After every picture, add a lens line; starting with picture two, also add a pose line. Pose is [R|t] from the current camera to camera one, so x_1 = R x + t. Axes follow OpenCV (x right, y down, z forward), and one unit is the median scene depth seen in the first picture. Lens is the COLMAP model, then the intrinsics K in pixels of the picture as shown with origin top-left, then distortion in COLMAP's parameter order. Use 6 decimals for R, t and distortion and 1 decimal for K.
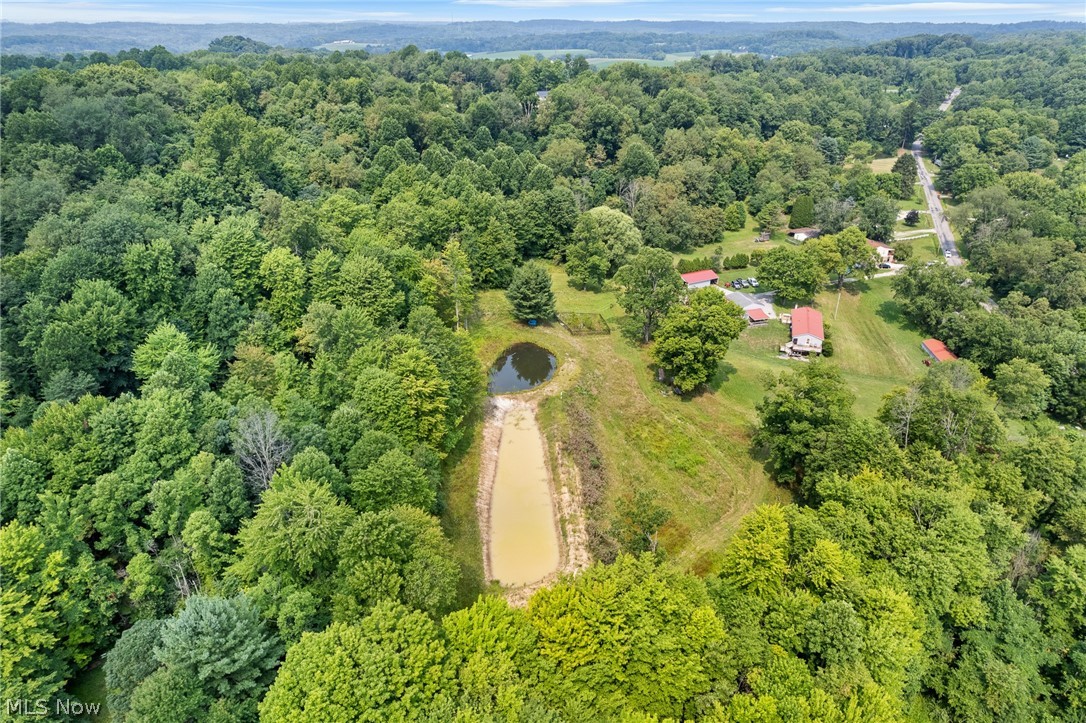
lens RADIAL K [[691.2, 0, 545.3], [0, 691.2, 373.6], [0, 0, 1]] dist [-0.090593, 0.085212]
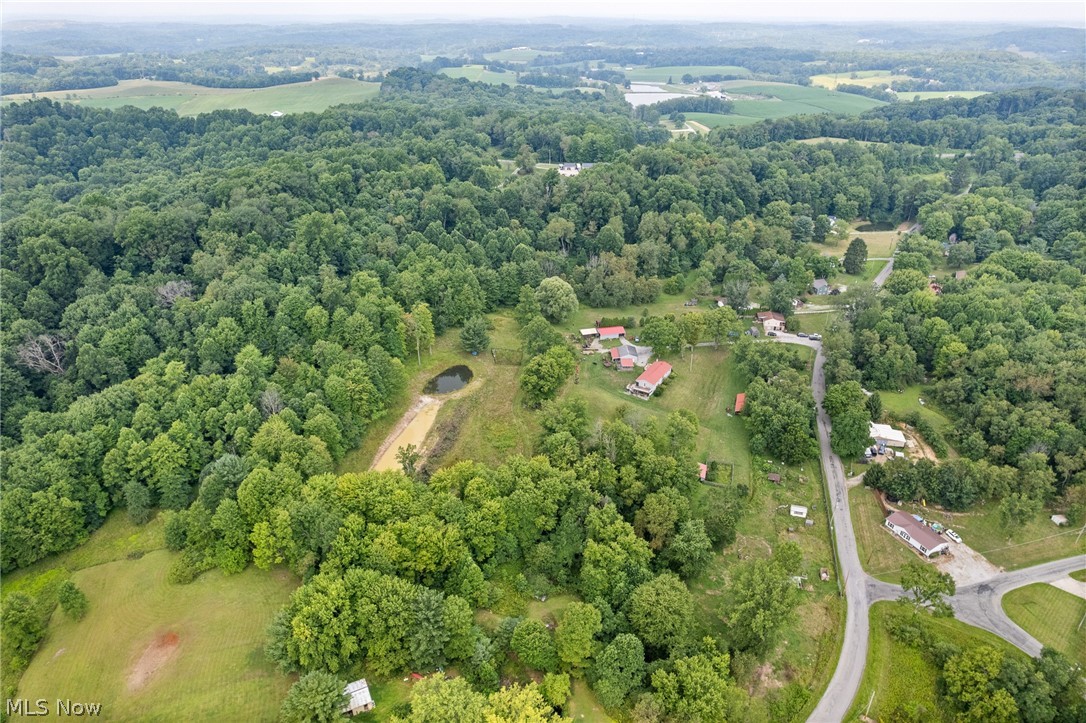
lens RADIAL K [[672.5, 0, 544.4], [0, 672.5, 373.8], [0, 0, 1]] dist [-0.074303, 0.057949]
pose [[0.969675, 0.120945, -0.212373, 0.657624], [-0.117898, 0.992659, 0.026998, -0.117786], [0.214079, -0.001141, 0.976816, -0.712018]]
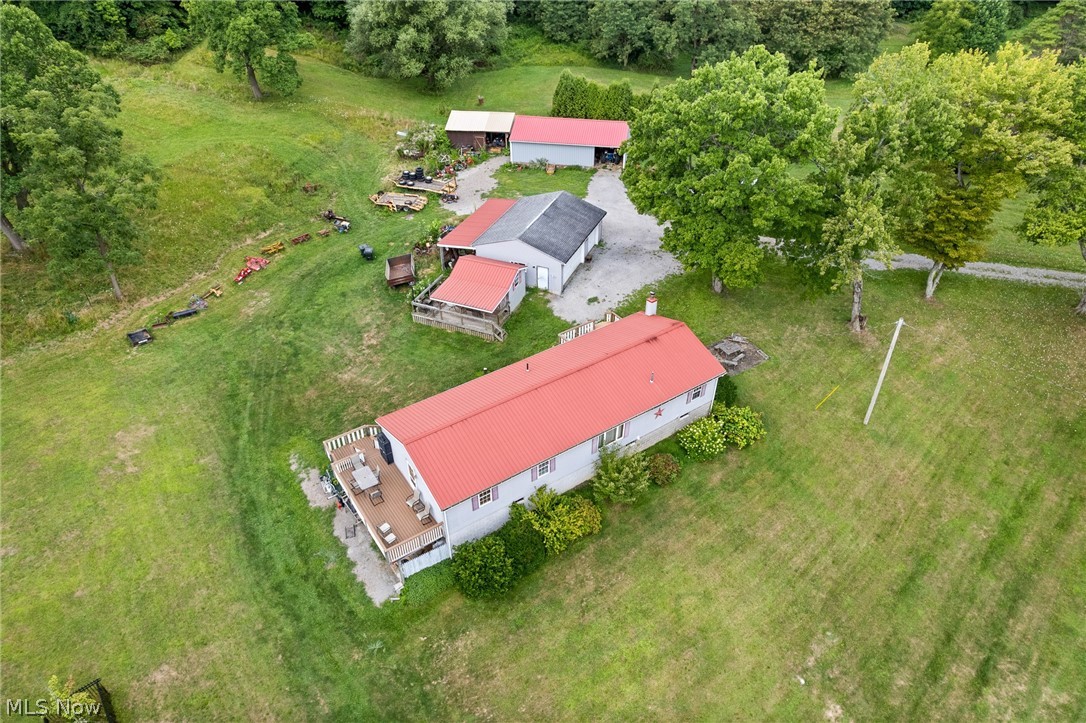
lens RADIAL K [[691.2, 0, 545.3], [0, 691.2, 373.6], [0, 0, 1]] dist [-0.090593, 0.085212]
pose [[0.796917, 0.378959, -0.470441, 0.677800], [-0.287869, 0.922882, 0.255774, -0.186945], [0.531089, -0.068405, 0.844550, 1.149264]]
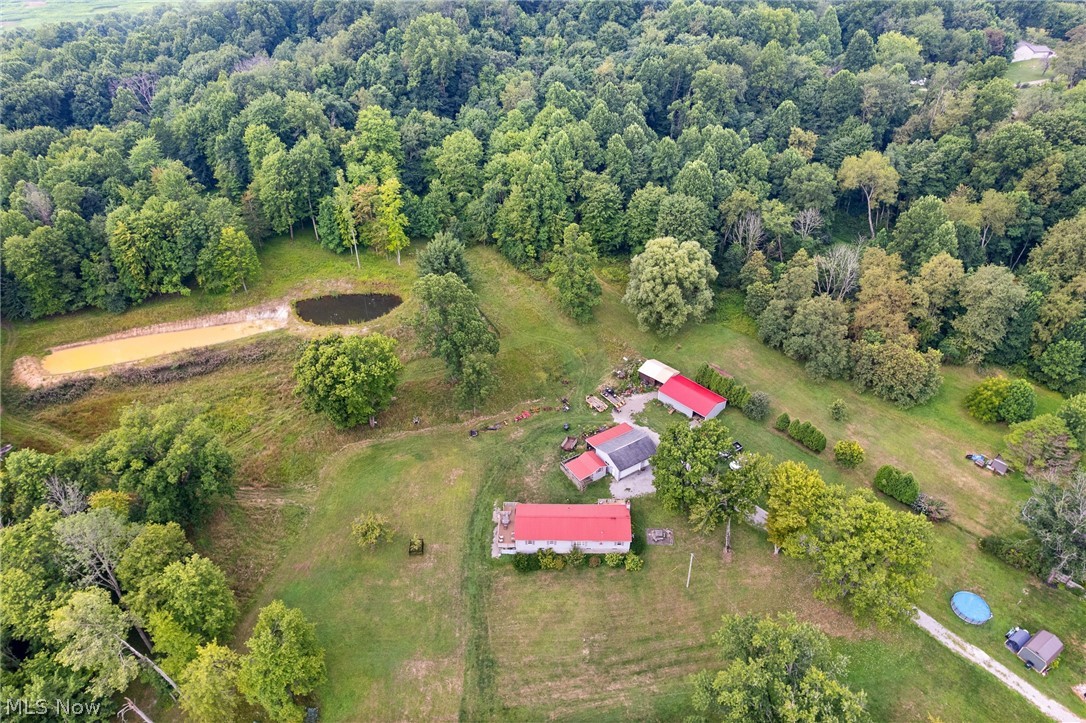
lens RADIAL K [[672.5, 0, 544.4], [0, 672.5, 373.8], [0, 0, 1]] dist [-0.074303, 0.057949]
pose [[0.301788, 0.578740, -0.757617, 1.074758], [-0.446593, 0.787905, 0.423982, -0.602446], [0.842305, 0.210394, 0.496242, 0.908712]]
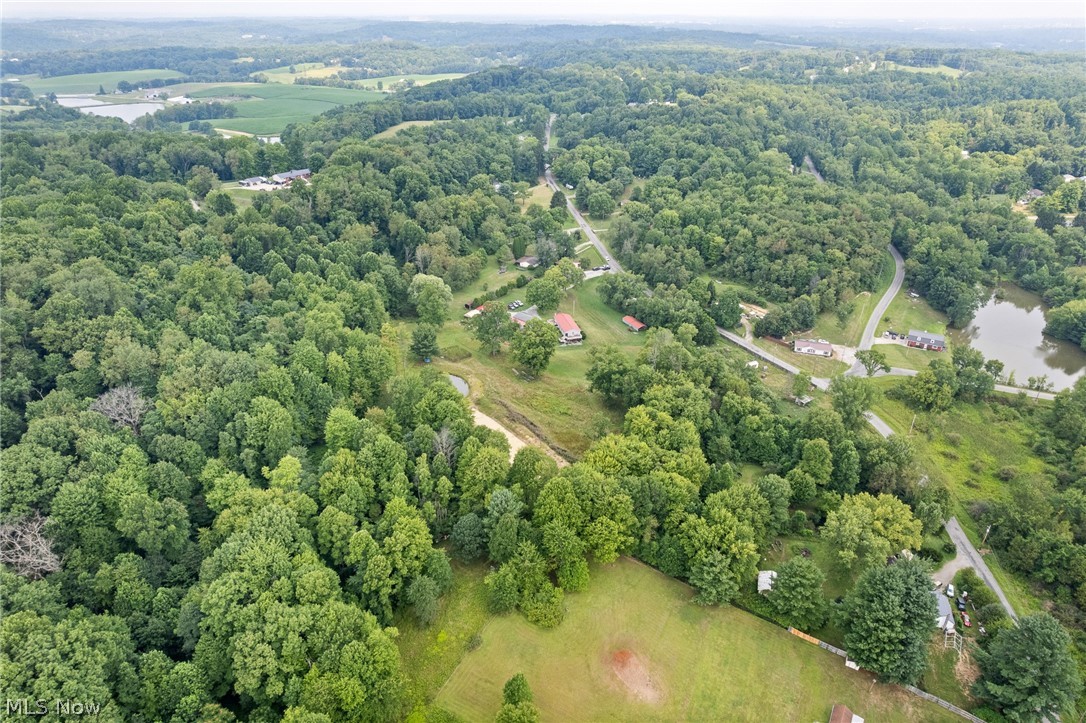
lens RADIAL K [[691.2, 0, 545.3], [0, 691.2, 373.6], [0, 0, 1]] dist [-0.090593, 0.085212]
pose [[0.845782, -0.246645, 0.473095, -0.734330], [0.243732, 0.967412, 0.068619, -0.117913], [-0.474602, 0.057271, 0.878335, -0.701715]]
